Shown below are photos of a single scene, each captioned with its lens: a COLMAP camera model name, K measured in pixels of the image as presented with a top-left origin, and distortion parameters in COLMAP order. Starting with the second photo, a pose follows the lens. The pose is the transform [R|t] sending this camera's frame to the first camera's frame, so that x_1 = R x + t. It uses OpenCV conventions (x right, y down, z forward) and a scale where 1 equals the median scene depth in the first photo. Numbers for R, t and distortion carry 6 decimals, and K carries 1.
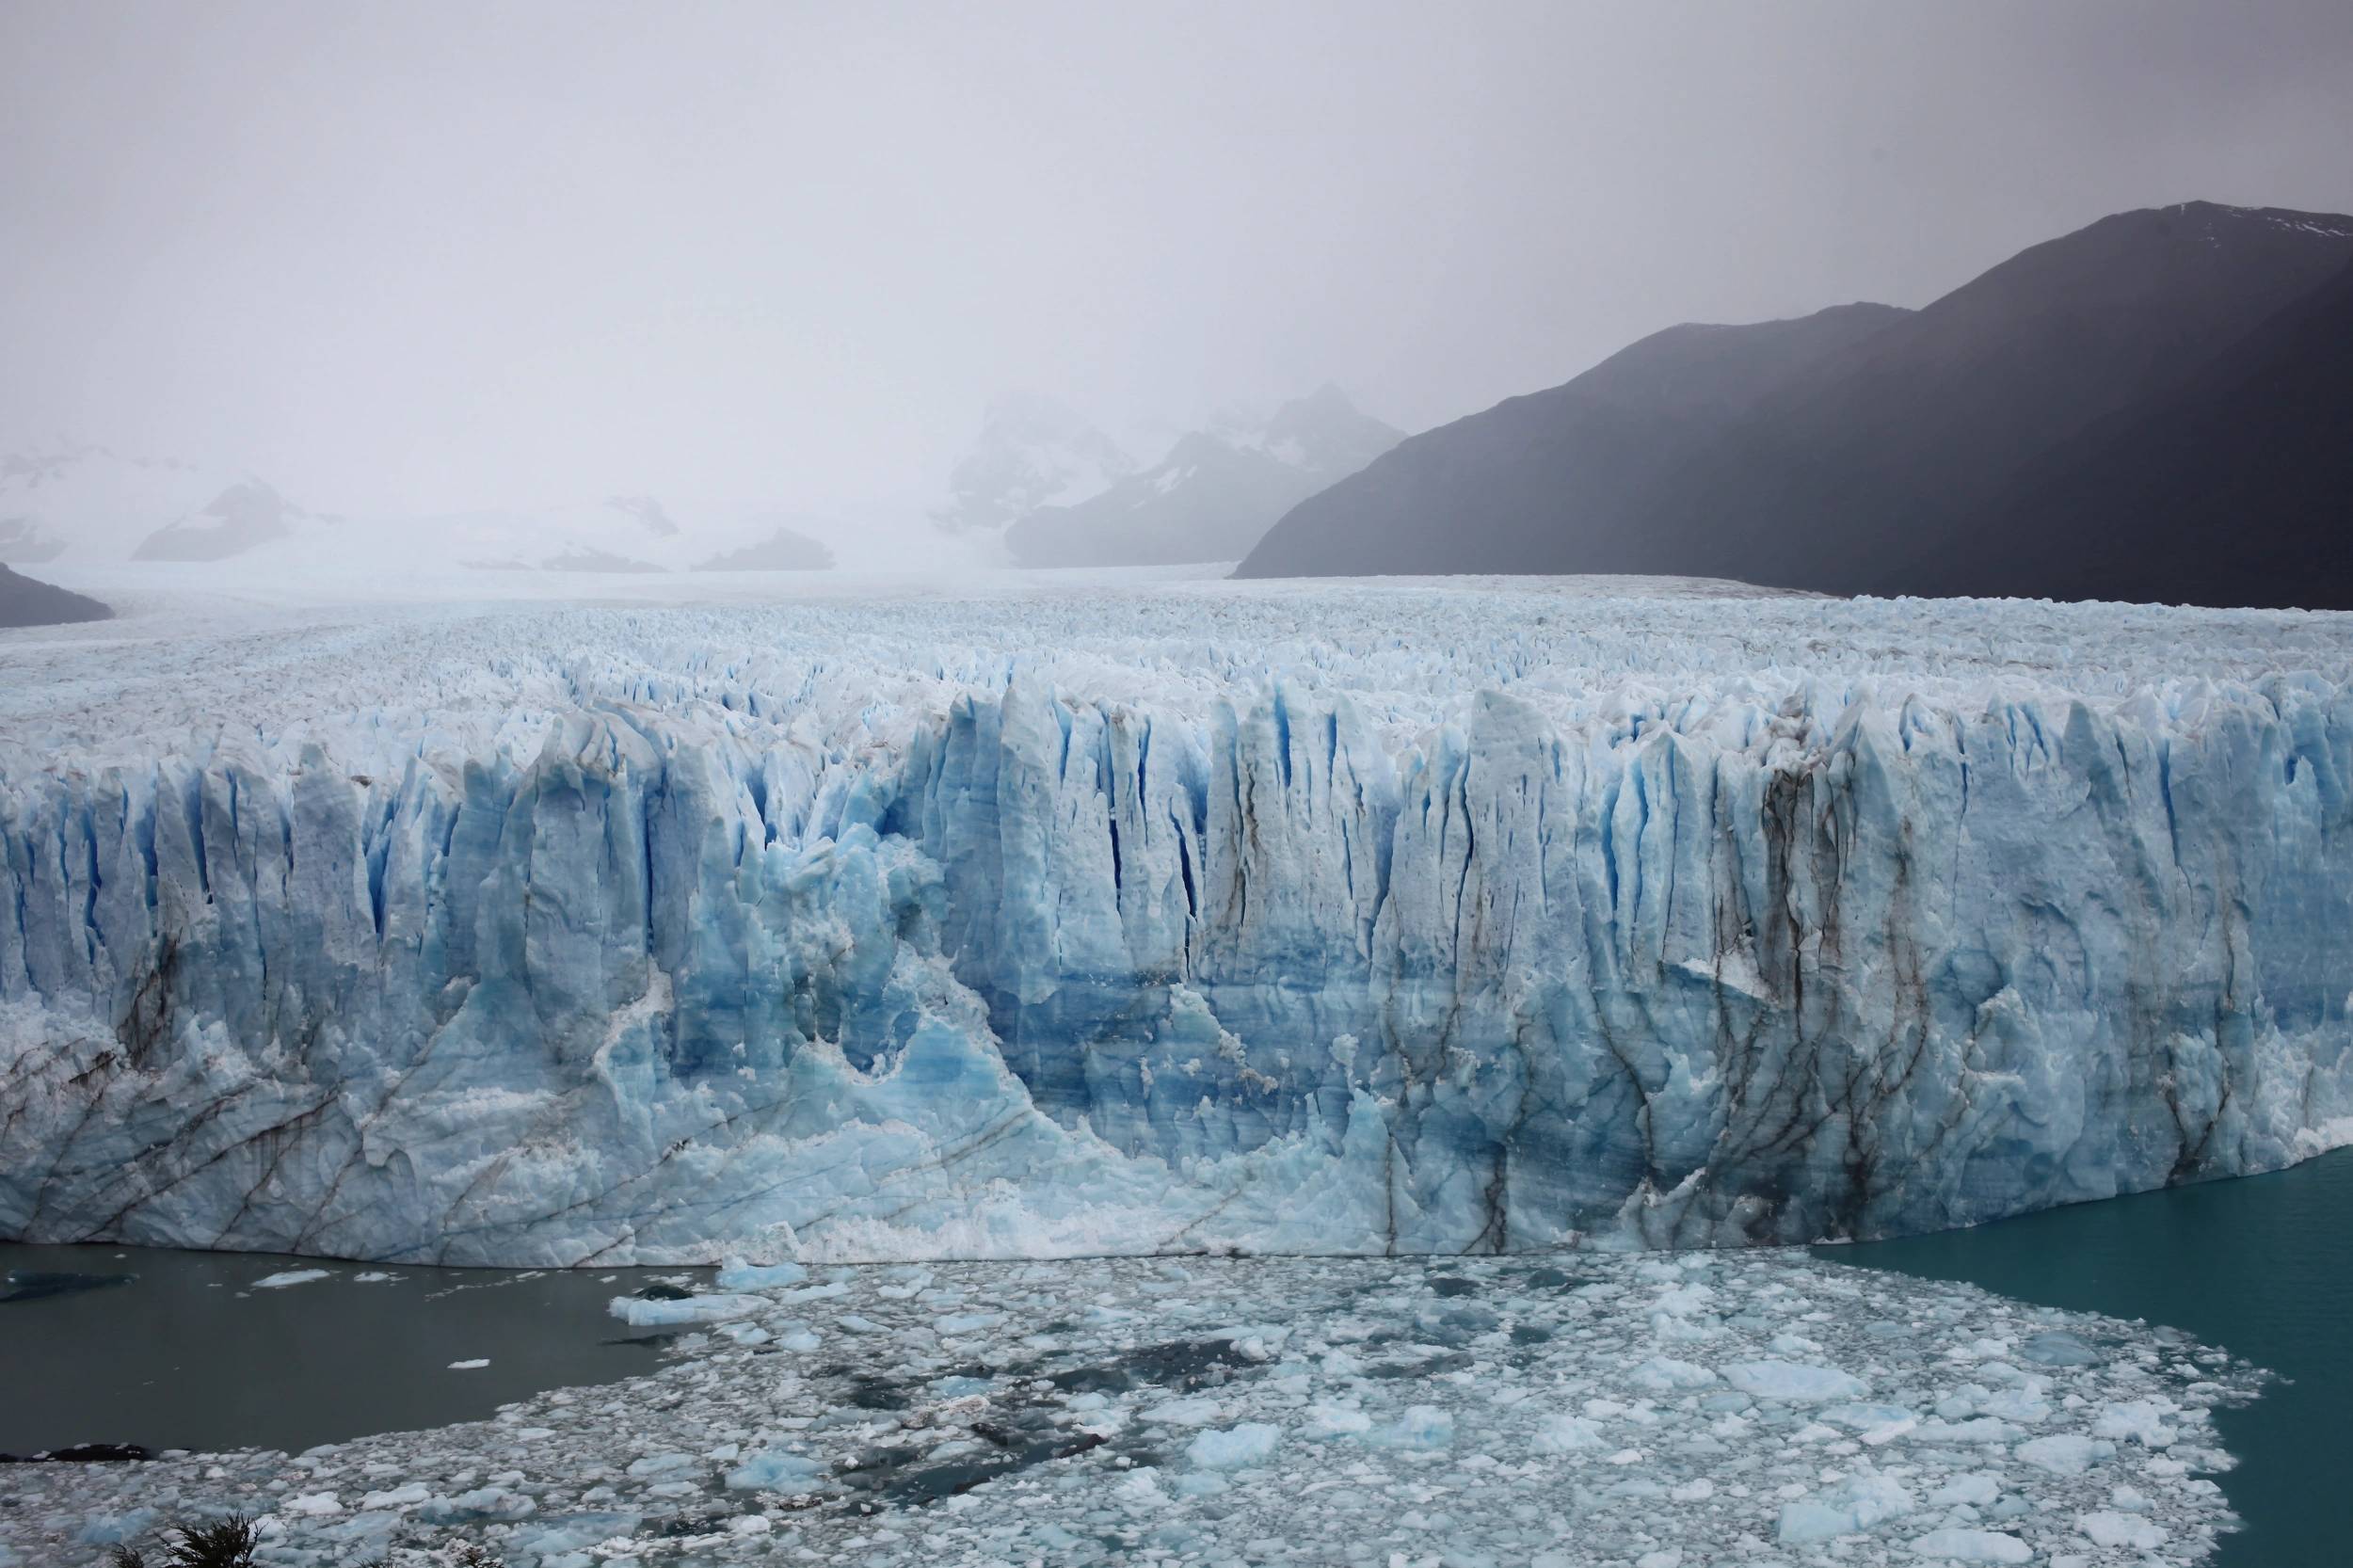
lens RADIAL K [[2561.5, 0, 1176.5], [0, 2561.5, 795.2], [0, 0, 1]] dist [-0.038714, 0.000000]
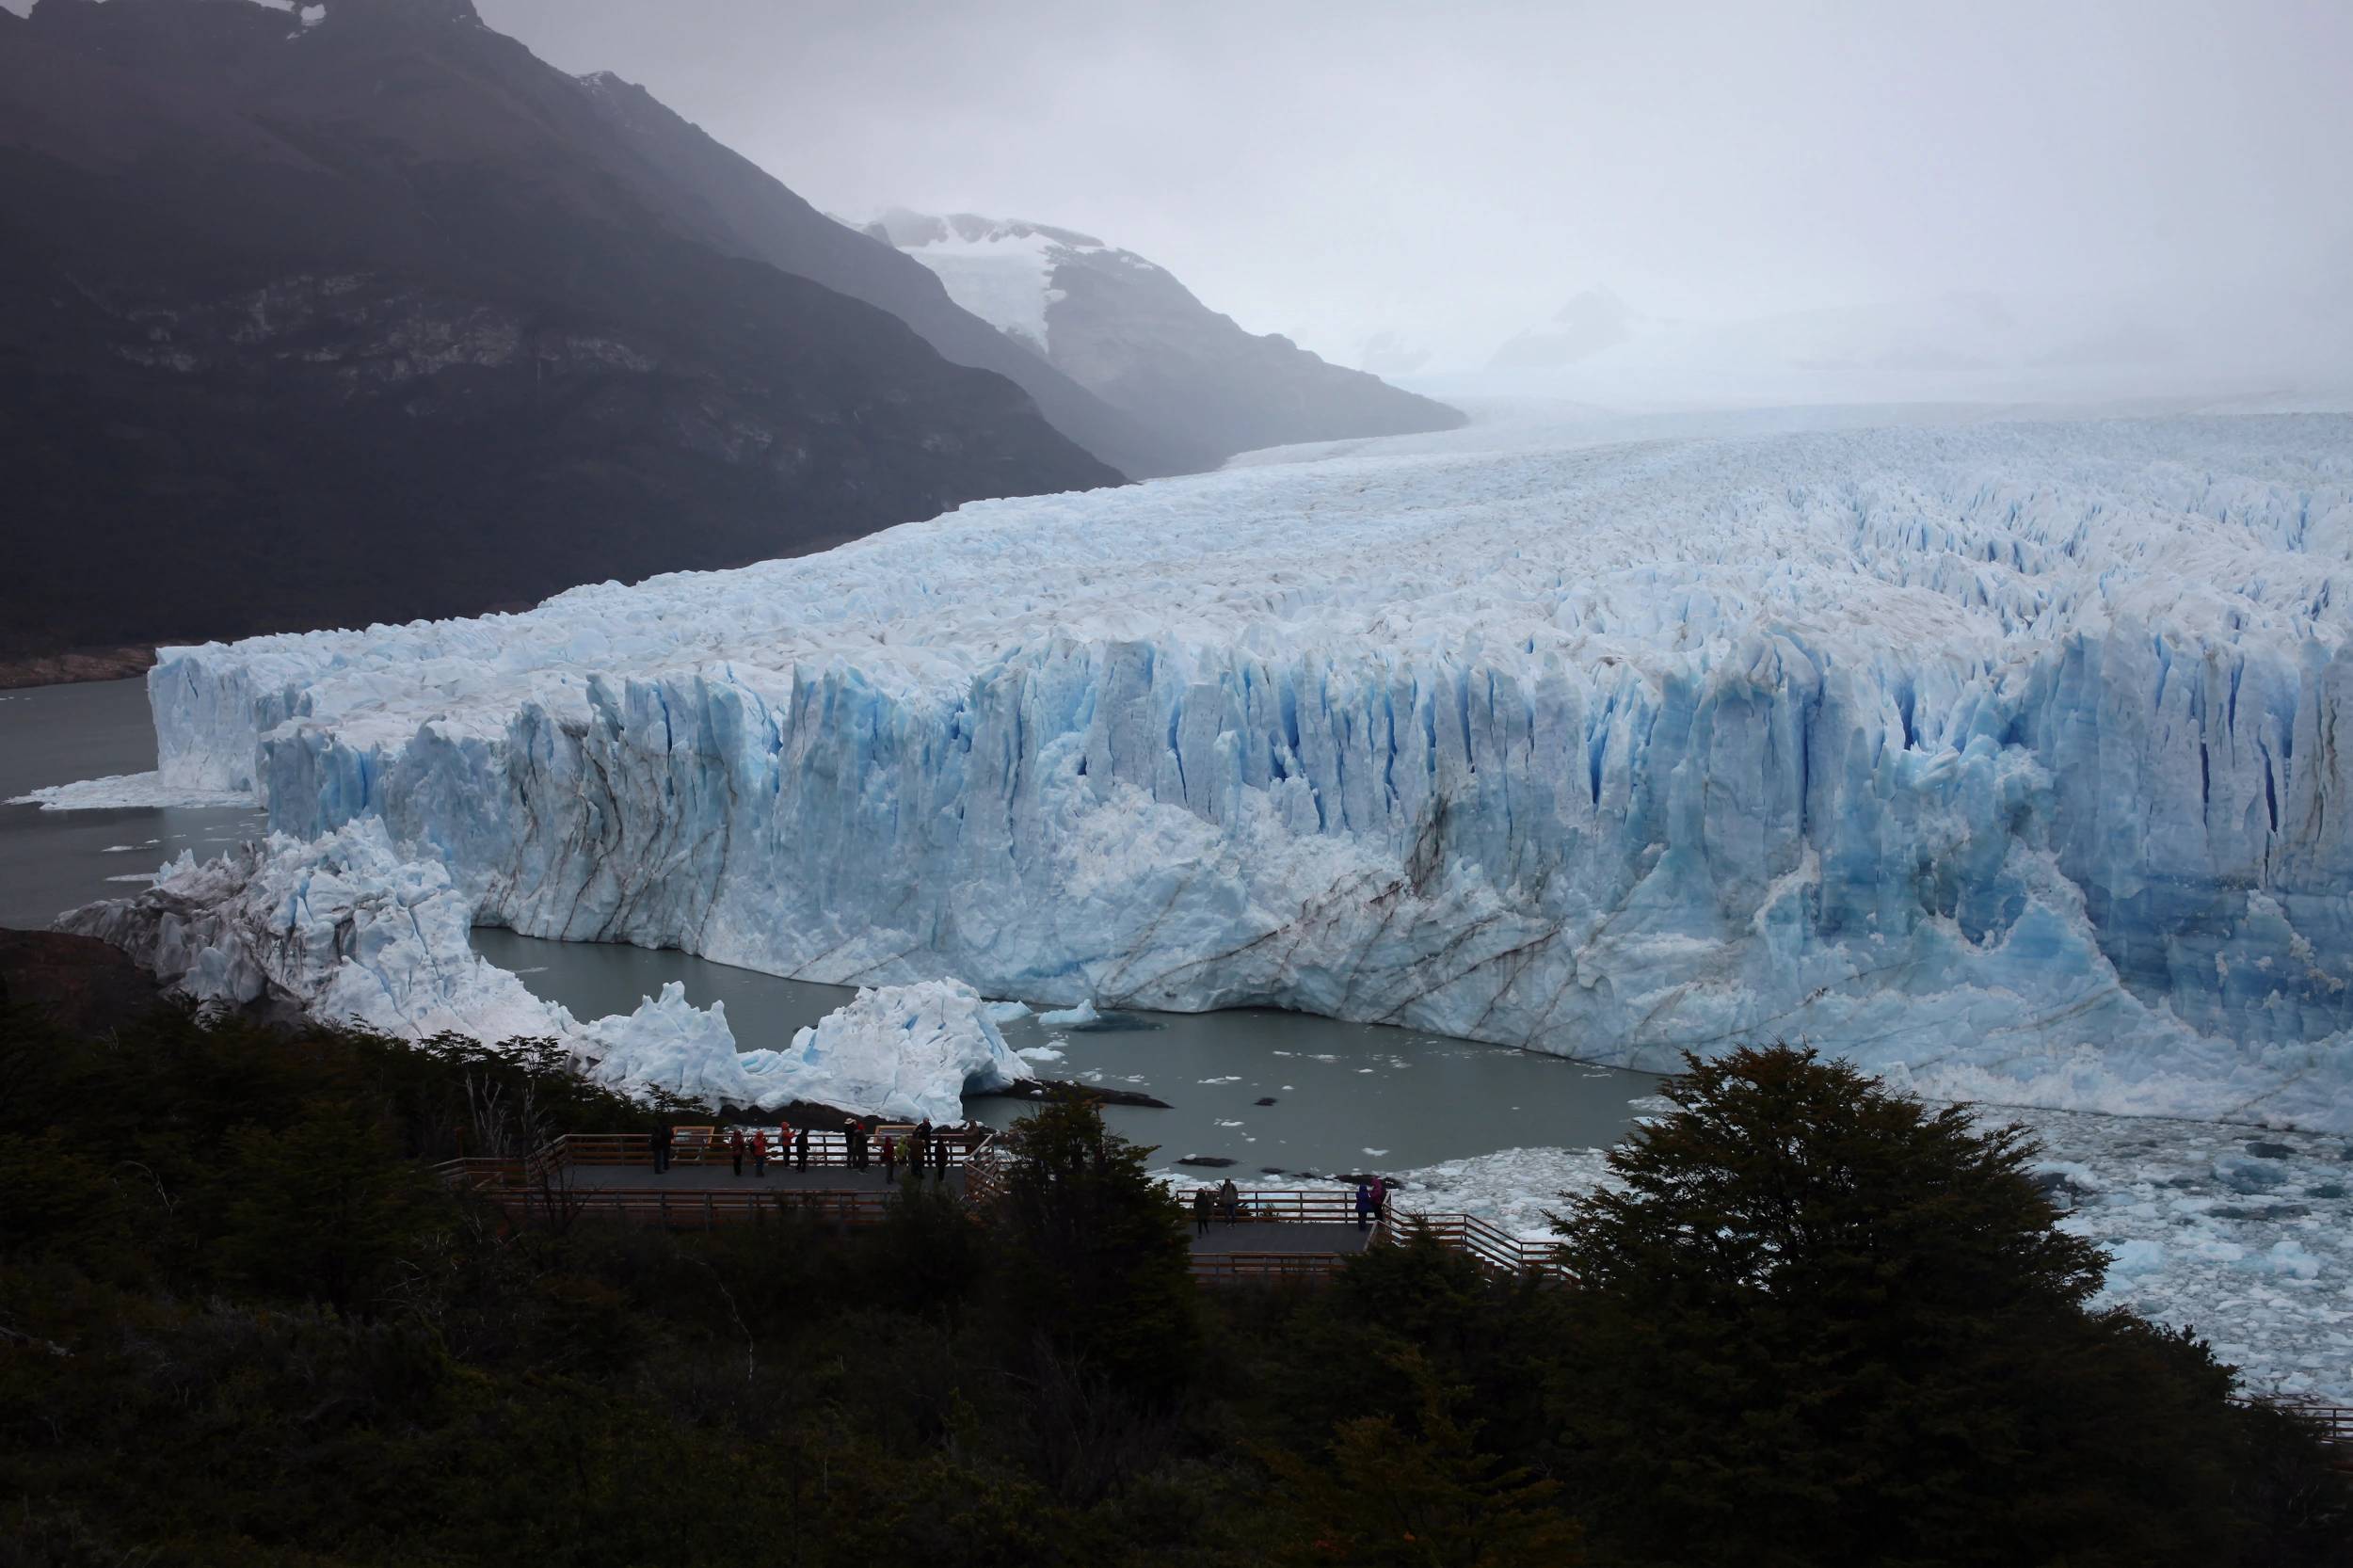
lens RADIAL K [[2561.5, 0, 1184.1], [0, 2561.5, 794.5], [0, 0, 1]] dist [-0.038714, 0.000000]
pose [[0.874265, 0.052081, -0.482648, 0.126187], [-0.013047, 0.996390, 0.083884, -0.056653], [0.485274, -0.067039, 0.871788, -0.213843]]
